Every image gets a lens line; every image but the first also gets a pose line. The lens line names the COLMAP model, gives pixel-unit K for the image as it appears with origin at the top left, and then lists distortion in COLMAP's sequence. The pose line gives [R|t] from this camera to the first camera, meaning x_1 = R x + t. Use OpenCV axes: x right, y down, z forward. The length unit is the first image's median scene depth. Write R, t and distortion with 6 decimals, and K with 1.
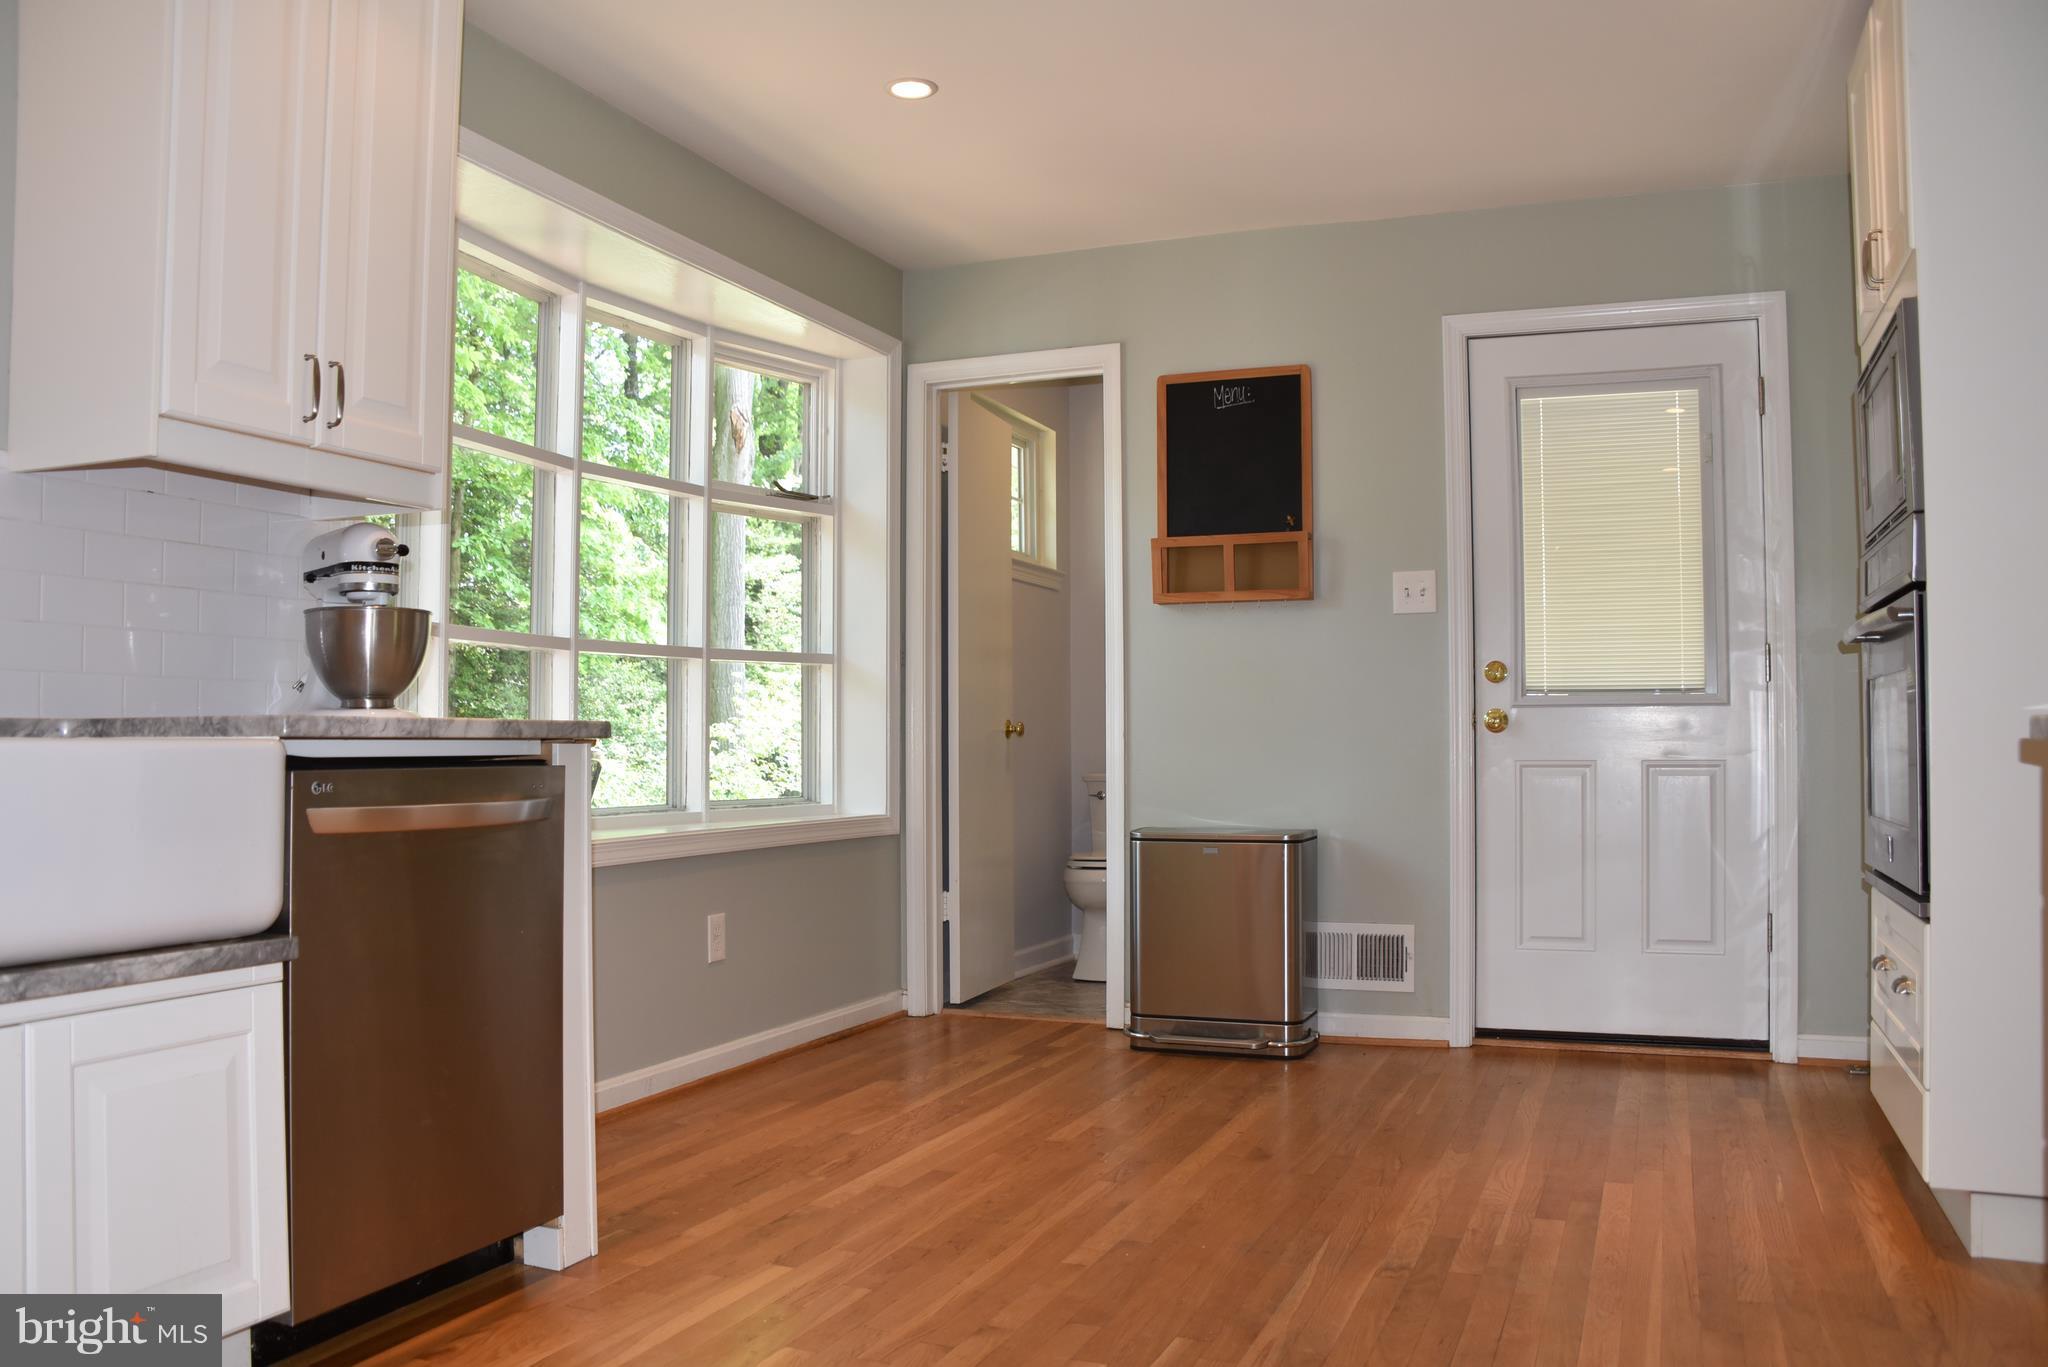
lens RADIAL K [[1667.8, 0, 1014.2], [0, 1667.8, 702.6], [0, 0, 1]] dist [-0.185174, 0.154184]
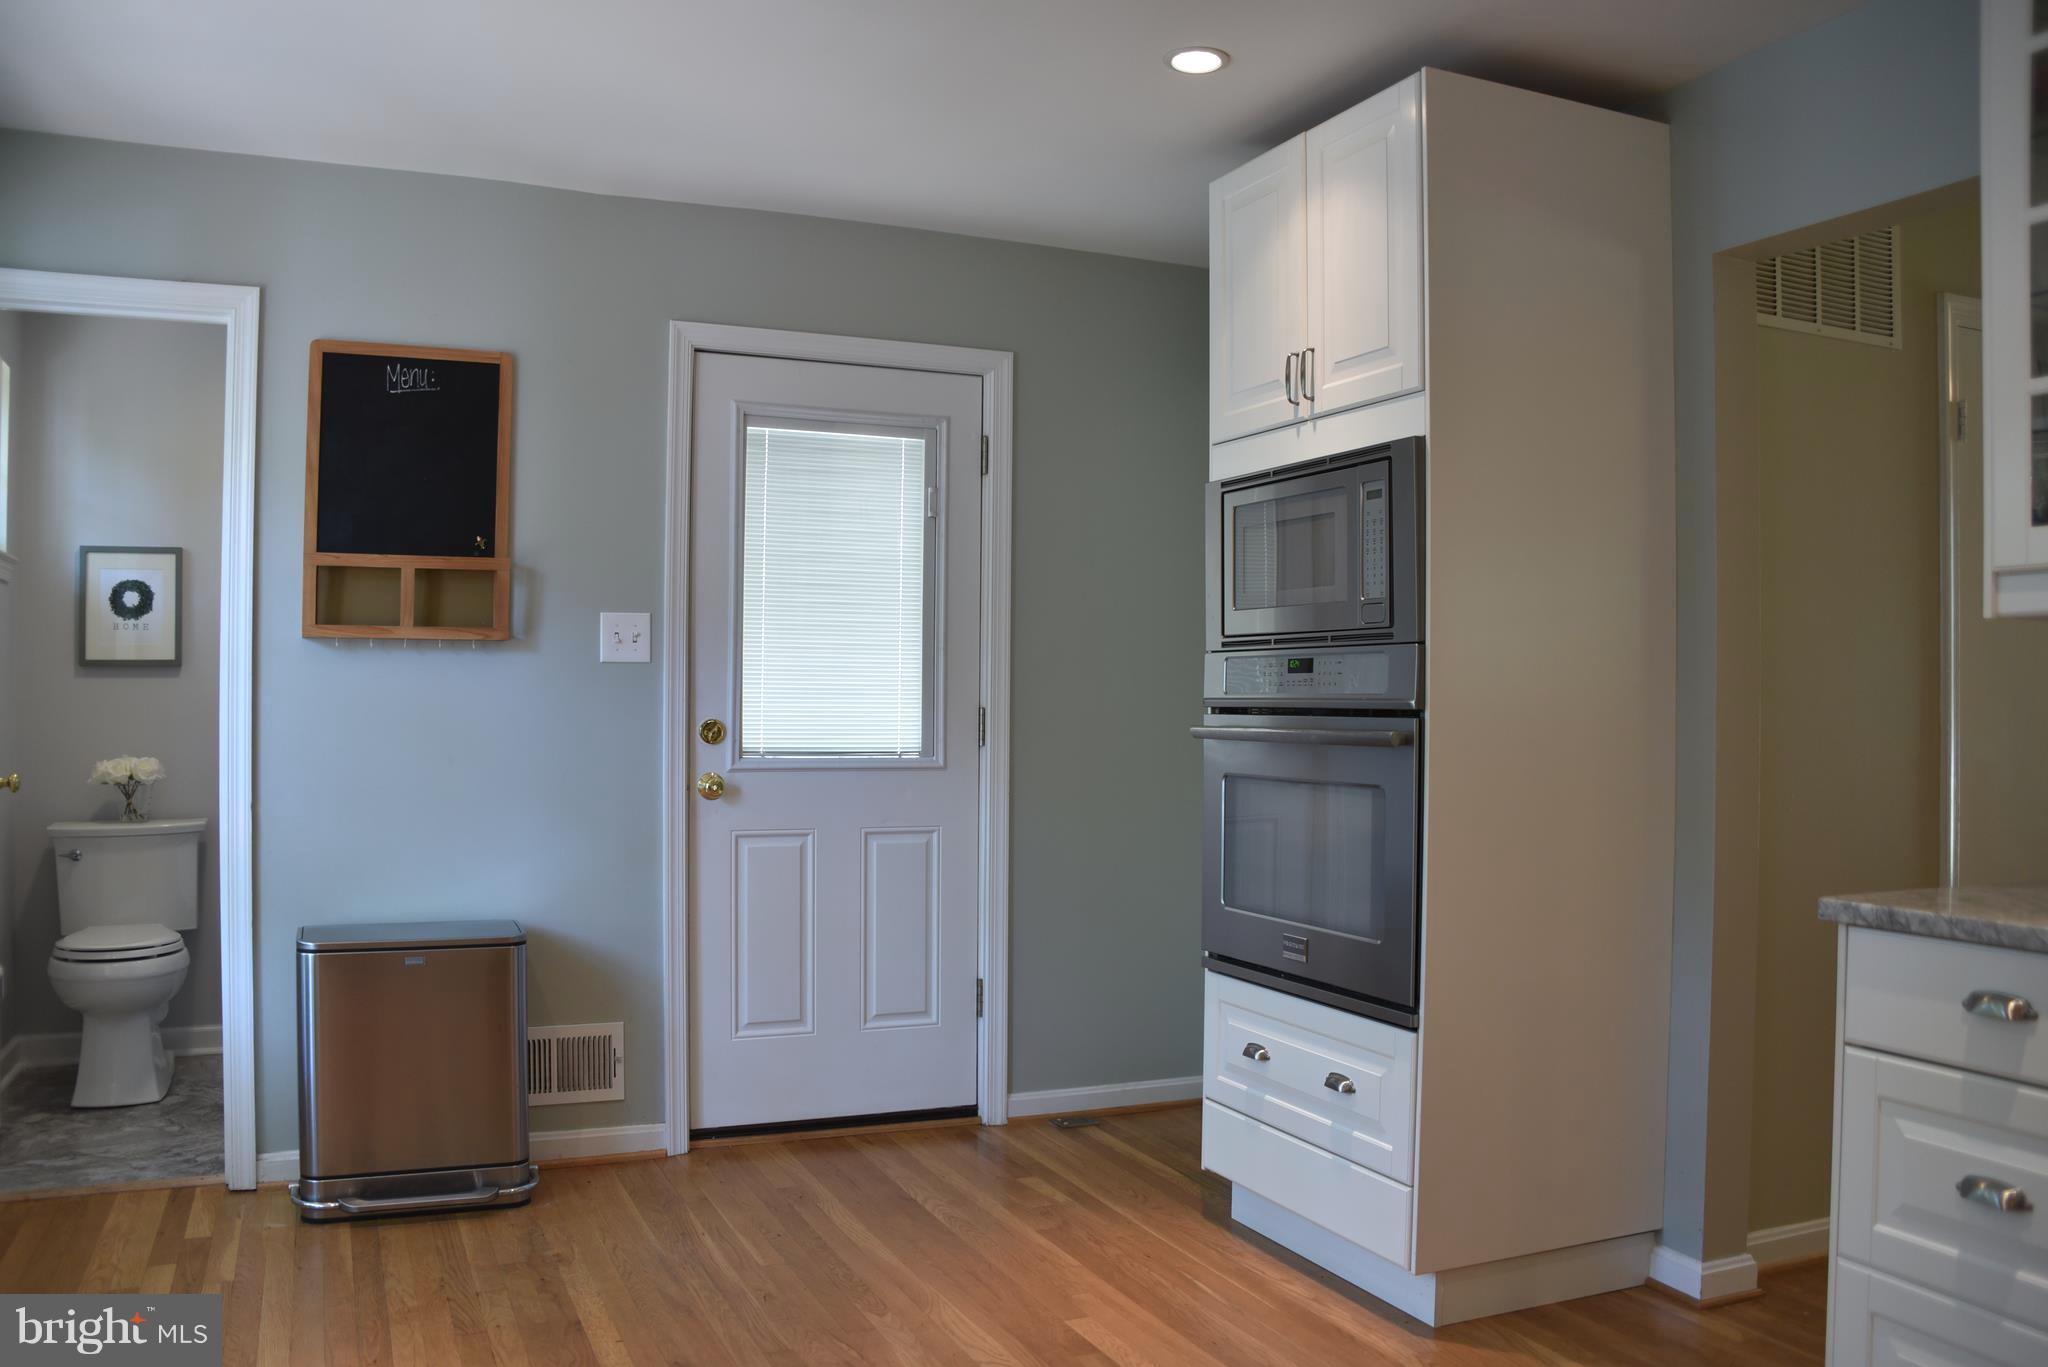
lens RADIAL K [[1667.8, 0, 1014.2], [0, 1667.8, 702.6], [0, 0, 1]] dist [-0.185174, 0.154184]
pose [[0.697577, 0.004122, 0.716498, -0.234226], [-0.029537, 0.999299, 0.023009, -0.059463], [-0.715901, -0.037214, 0.697210, 0.255822]]
